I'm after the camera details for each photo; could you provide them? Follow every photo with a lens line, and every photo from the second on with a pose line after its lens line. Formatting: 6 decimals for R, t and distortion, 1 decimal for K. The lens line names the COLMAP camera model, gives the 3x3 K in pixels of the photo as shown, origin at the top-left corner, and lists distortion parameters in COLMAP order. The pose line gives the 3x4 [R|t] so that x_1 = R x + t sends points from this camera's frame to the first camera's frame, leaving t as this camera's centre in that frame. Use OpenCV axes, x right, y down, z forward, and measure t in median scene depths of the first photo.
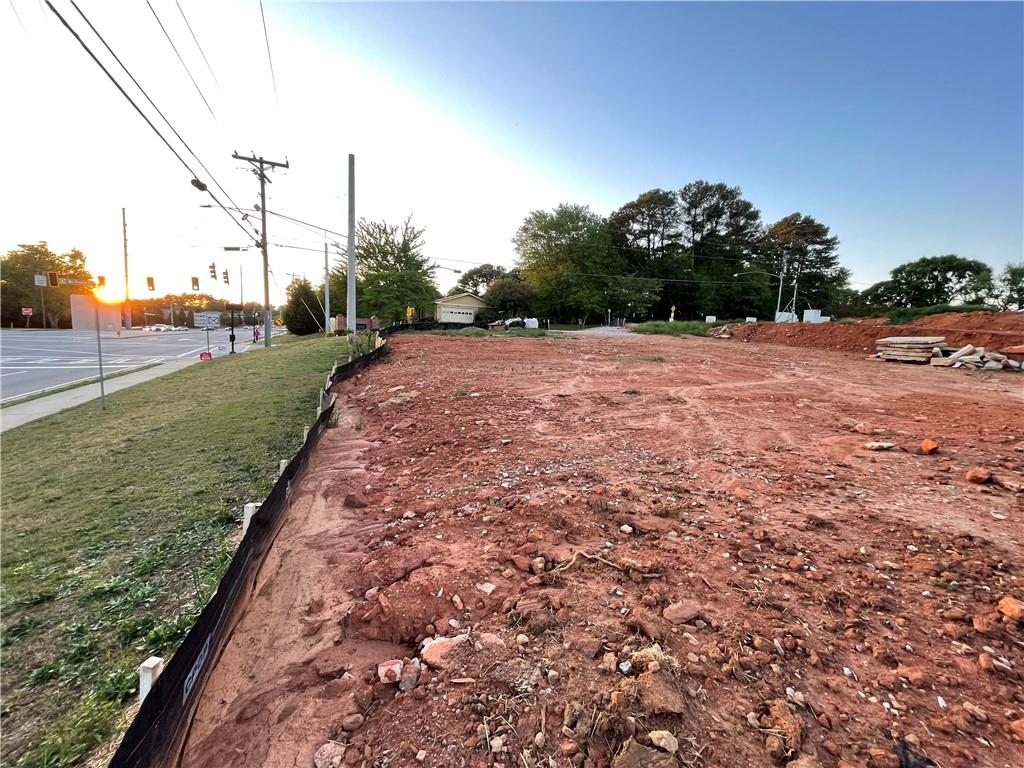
lens RADIAL K [[413.5, 0, 509.1], [0, 413.5, 384.3], [0, 0, 1]] dist [-0.003567, 0.001201]
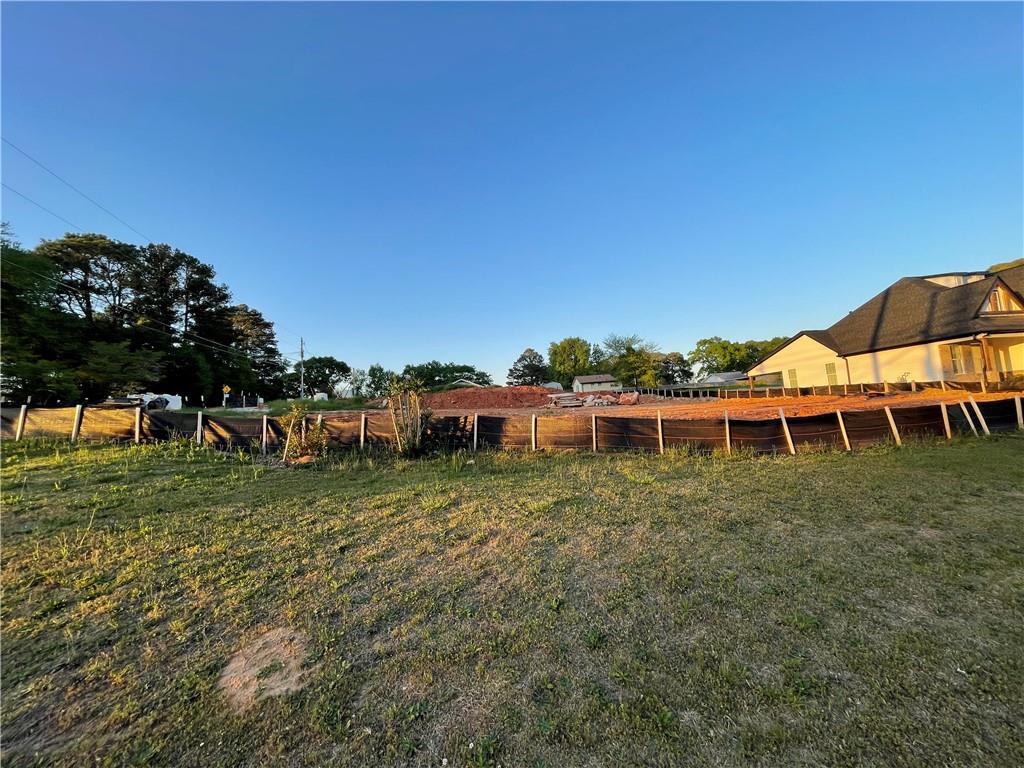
lens RADIAL K [[413.5, 0, 513.5], [0, 413.5, 384.1], [0, 0, 1]] dist [-0.003567, 0.001201]
pose [[0.207971, 0.019605, 0.977939, -0.339366], [0.199020, 0.978037, -0.061931, -0.037099], [-0.957674, 0.207509, 0.199501, 0.352781]]
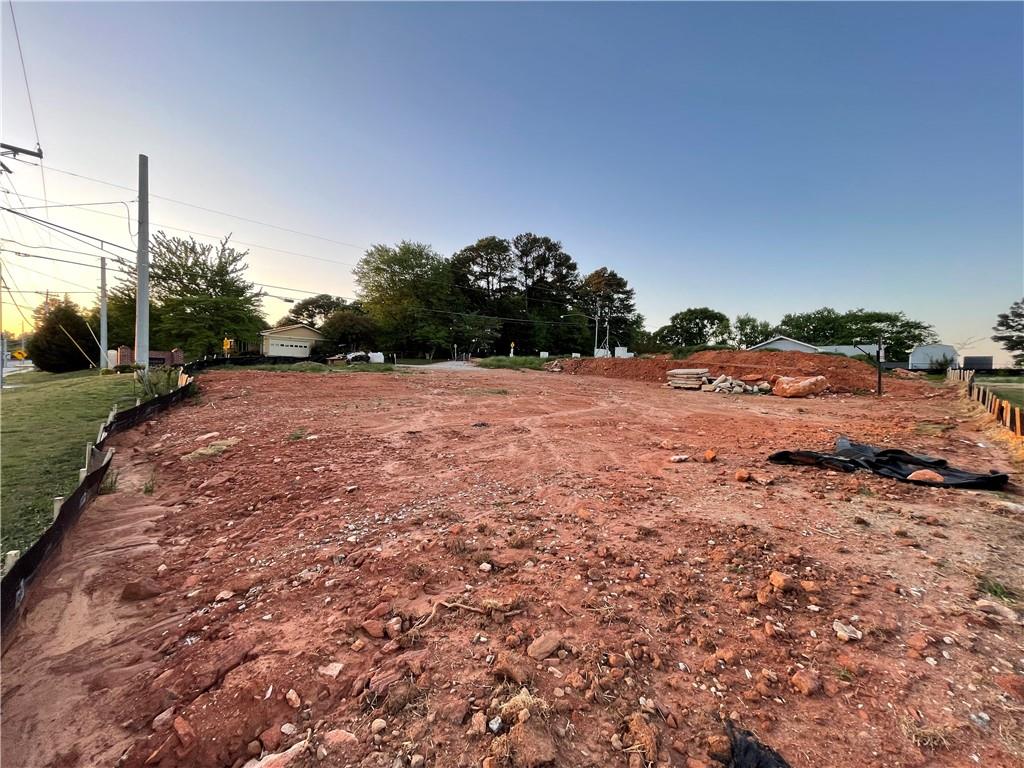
lens RADIAL K [[413.5, 0, 508.9], [0, 413.5, 384.4], [0, 0, 1]] dist [-0.003567, 0.001201]
pose [[0.934391, -0.020512, 0.355659, -0.000242], [0.049657, 0.996094, -0.073011, -0.000484], [-0.352773, 0.085882, 0.931760, 0.002464]]
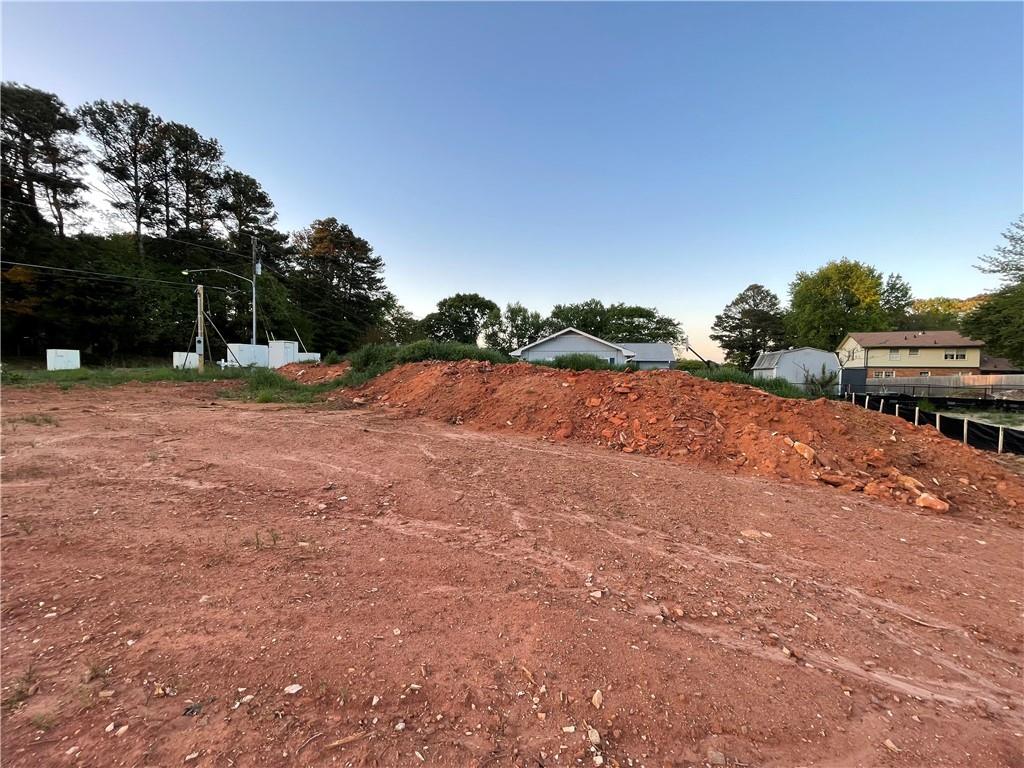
lens RADIAL K [[413.5, 0, 506.2], [0, 413.5, 385.4], [0, 0, 1]] dist [-0.003567, 0.001201]
pose [[0.651360, -0.058658, 0.756498, 0.555725], [0.098878, 0.995068, -0.007980, -0.095782], [-0.752299, 0.079999, 0.653947, 0.464420]]
